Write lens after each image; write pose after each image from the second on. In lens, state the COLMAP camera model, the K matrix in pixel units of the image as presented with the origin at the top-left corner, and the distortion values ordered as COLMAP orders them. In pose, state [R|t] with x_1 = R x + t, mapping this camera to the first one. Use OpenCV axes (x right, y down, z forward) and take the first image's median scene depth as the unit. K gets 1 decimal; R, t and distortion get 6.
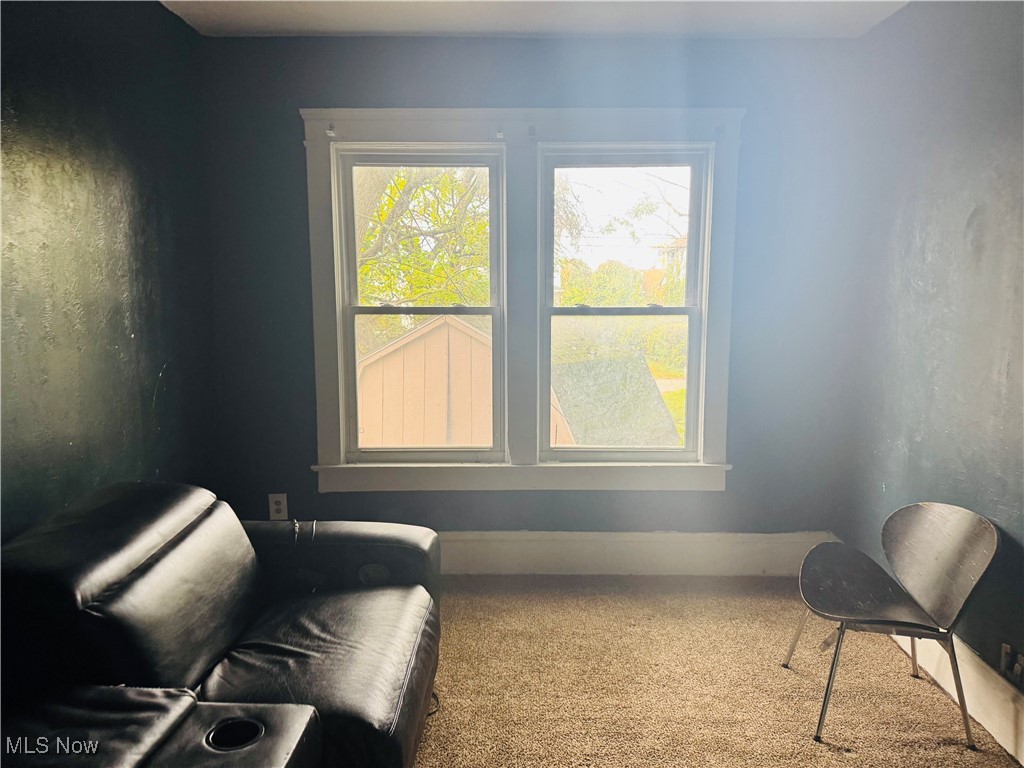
lens RADIAL K [[675.5, 0, 513.9], [0, 675.5, 387.0], [0, 0, 1]] dist [0.002545, 0.000133]
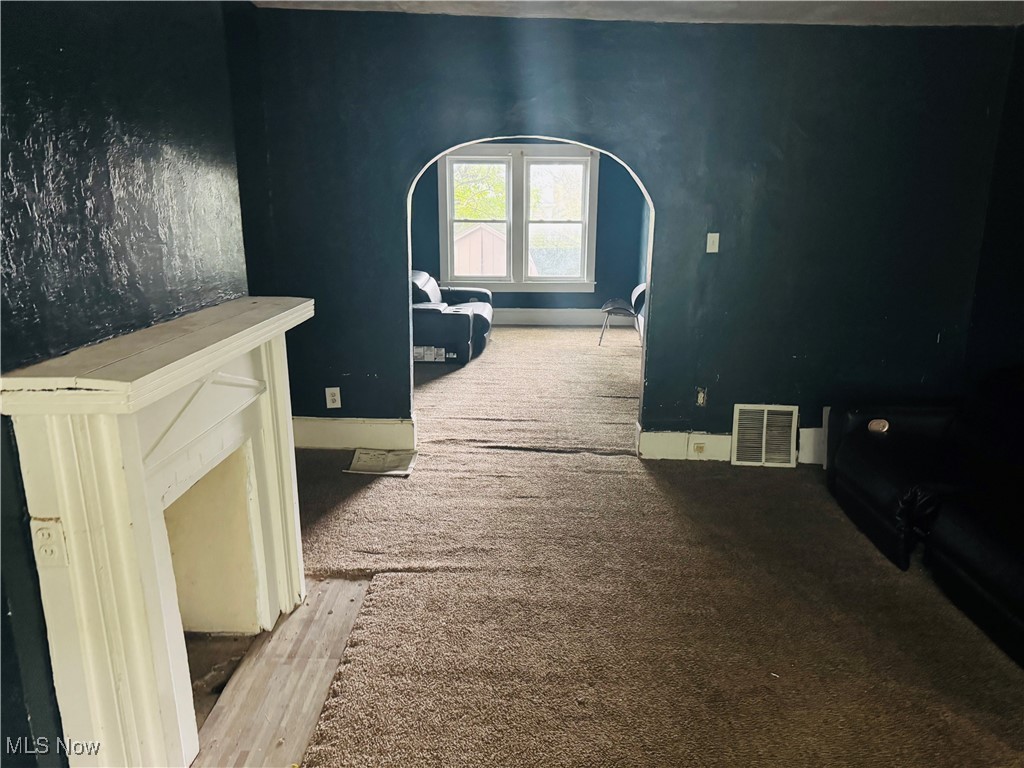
lens RADIAL K [[675.5, 0, 513.6], [0, 675.5, 384.0], [0, 0, 1]] dist [0.002545, 0.000133]
pose [[0.999704, 0.011710, -0.021330, 0.056730], [-0.009750, 0.995913, 0.089794, 0.271474], [0.022295, -0.089559, 0.995732, -1.621009]]
